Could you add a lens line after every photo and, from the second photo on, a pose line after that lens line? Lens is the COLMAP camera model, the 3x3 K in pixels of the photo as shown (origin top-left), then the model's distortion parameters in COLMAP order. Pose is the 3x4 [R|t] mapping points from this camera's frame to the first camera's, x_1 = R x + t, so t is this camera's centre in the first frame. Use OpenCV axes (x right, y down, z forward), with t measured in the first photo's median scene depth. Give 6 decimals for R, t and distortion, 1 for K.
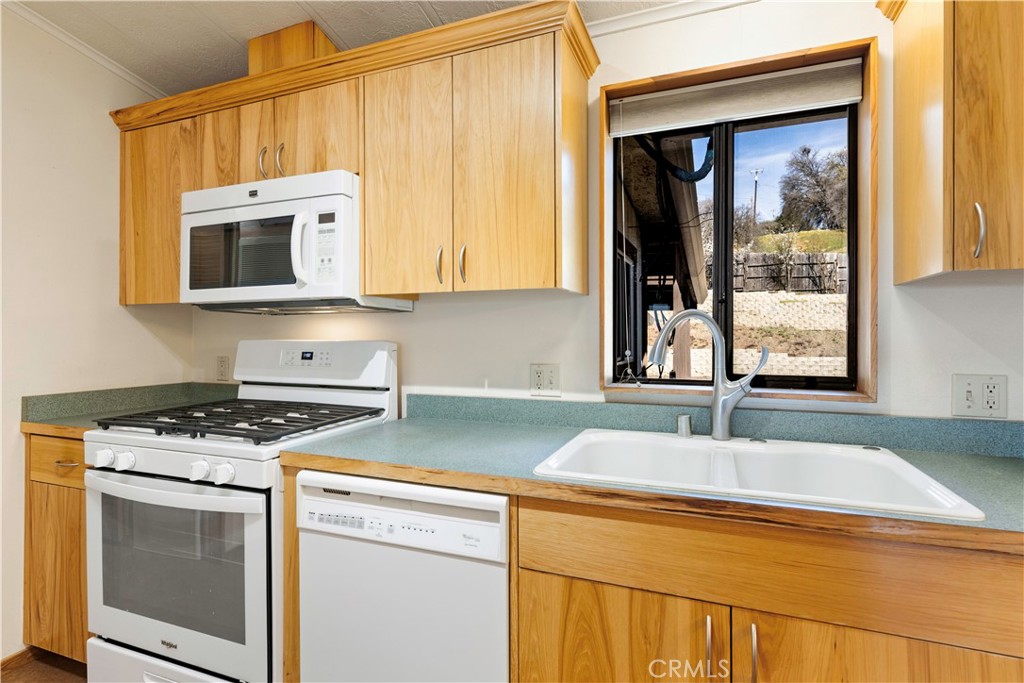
lens RADIAL K [[495.3, 0, 518.9], [0, 495.3, 332.4], [0, 0, 1]] dist [0.000354, 0.000105]
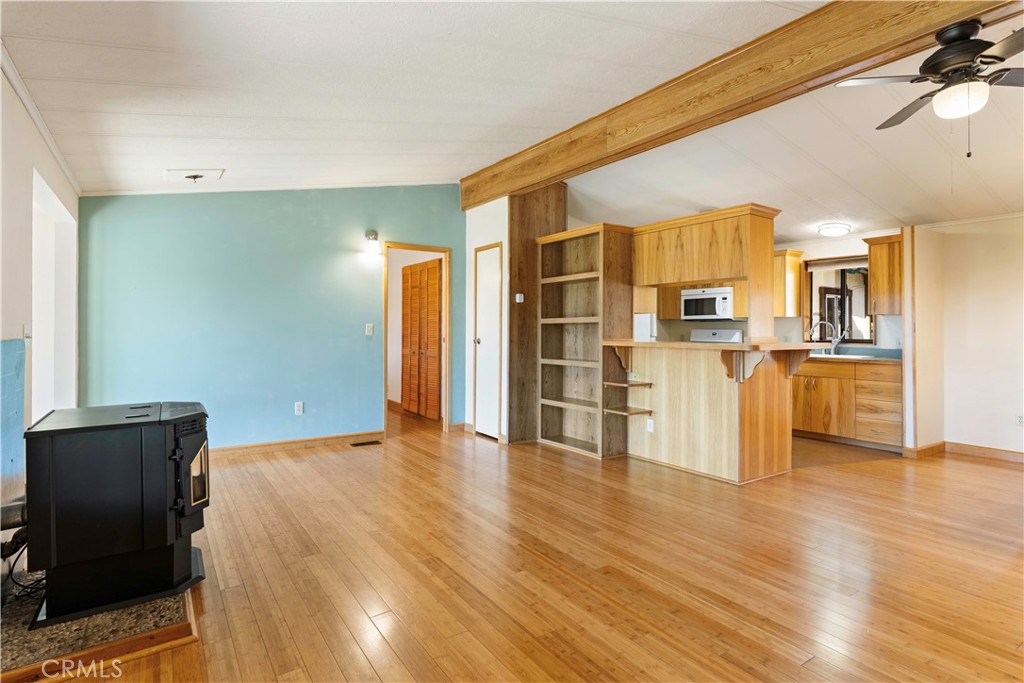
lens RADIAL K [[532.6, 0, 513.6], [0, 532.6, 323.9], [0, 0, 1]] dist [0.001633, 0.000064]
pose [[0.821868, -0.001654, -0.569676, 0.571995], [-0.001274, 0.999988, -0.004741, -0.003794], [0.569677, 0.004622, 0.821856, -3.030925]]
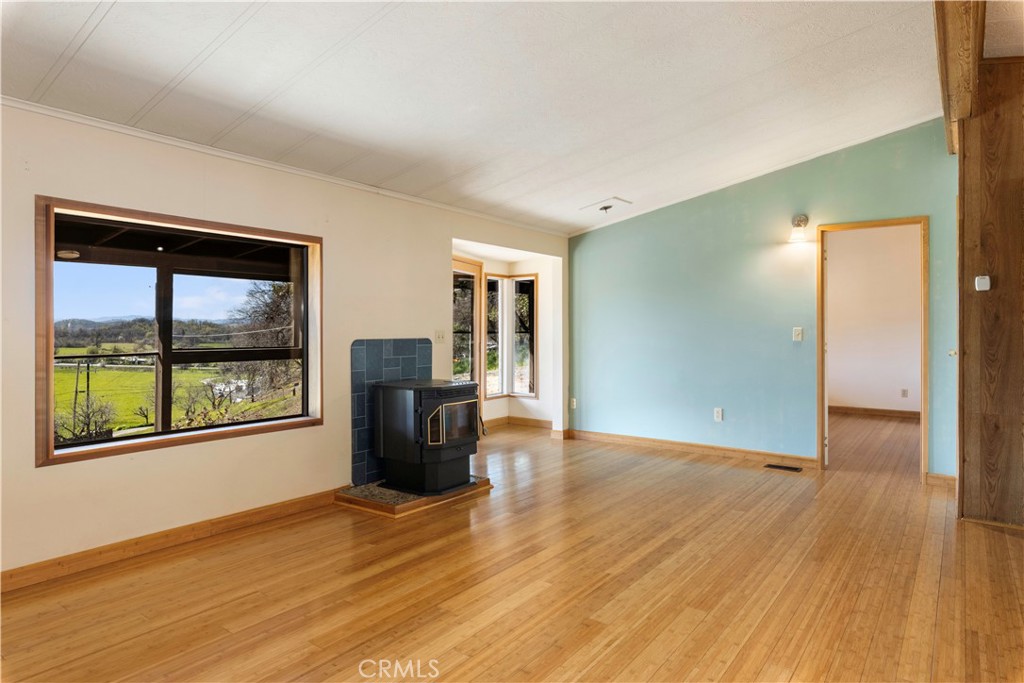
lens RADIAL K [[593.0, 0, 510.3], [0, 593.0, 330.2], [0, 0, 1]] dist [0.000699, 0.000429]
pose [[-0.274462, 0.000476, -0.961598, 1.271430], [0.001944, 0.999998, -0.000060, -0.006253], [0.961596, -0.001886, -0.274462, -1.548926]]
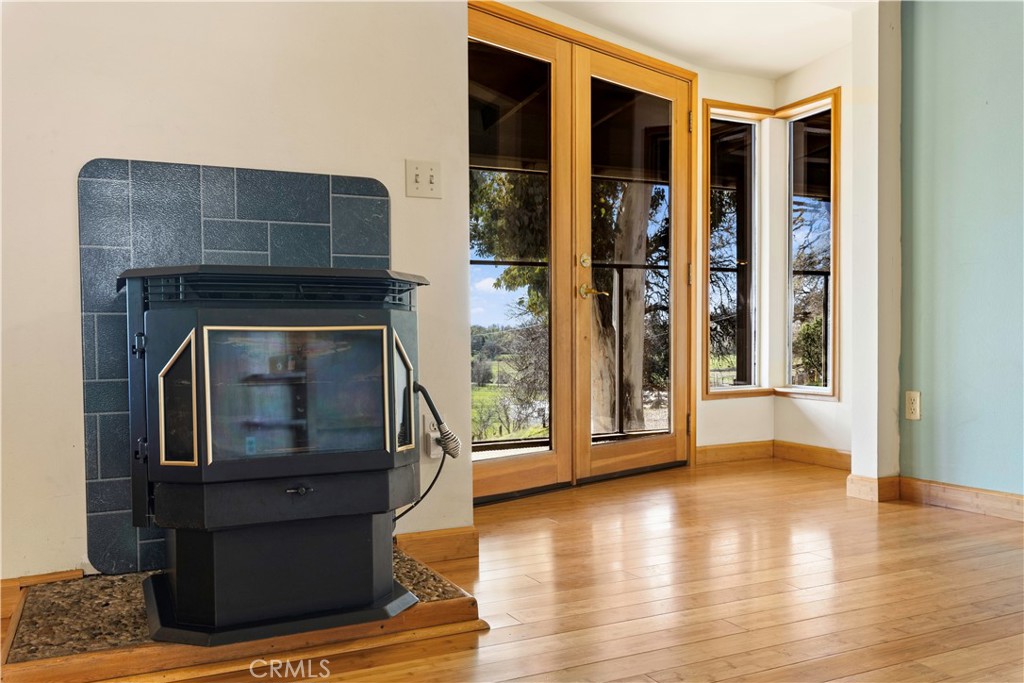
lens RADIAL K [[852.1, 0, 513.1], [0, 852.1, 365.1], [0, 0, 1]] dist [-0.000234, 0.003268]
pose [[-0.673022, 0.030880, -0.738978, -0.334624], [0.008436, 0.999384, 0.034079, 0.280844], [0.739575, 0.016702, -0.672867, -1.558240]]
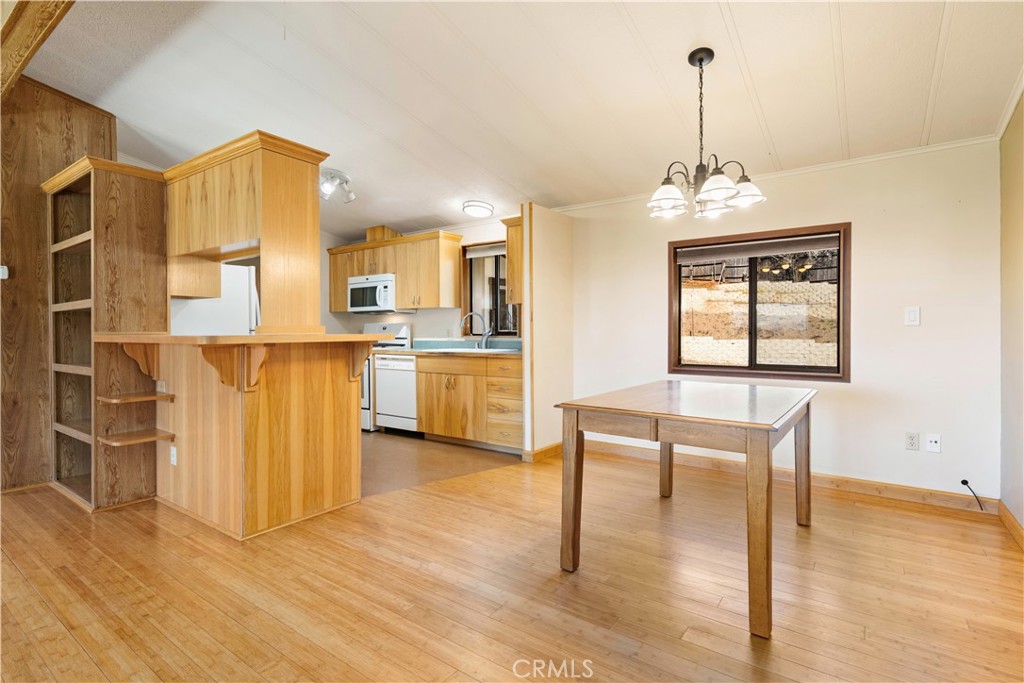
lens RADIAL K [[495.3, 0, 518.9], [0, 495.3, 332.4], [0, 0, 1]] dist [0.000354, 0.000105]
pose [[0.969584, -0.001497, -0.244756, 1.186510], [0.004114, 0.999940, 0.010181, 0.047614], [0.244726, -0.010879, 0.969531, -1.858584]]
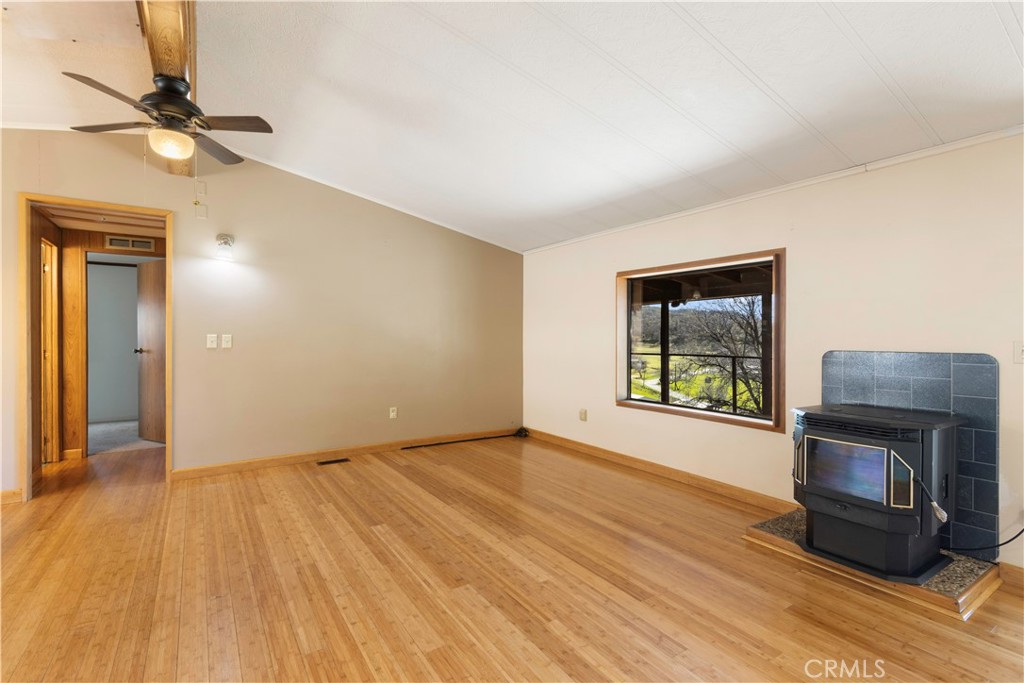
lens RADIAL K [[468.1, 0, 517.8], [0, 468.1, 339.0], [0, 0, 1]] dist [0.002093, 0.000186]
pose [[-0.826507, -0.006722, 0.562886, -0.847611], [-0.007096, 0.999974, 0.001523, -0.006000], [-0.562881, -0.002736, -0.826533, -0.801894]]
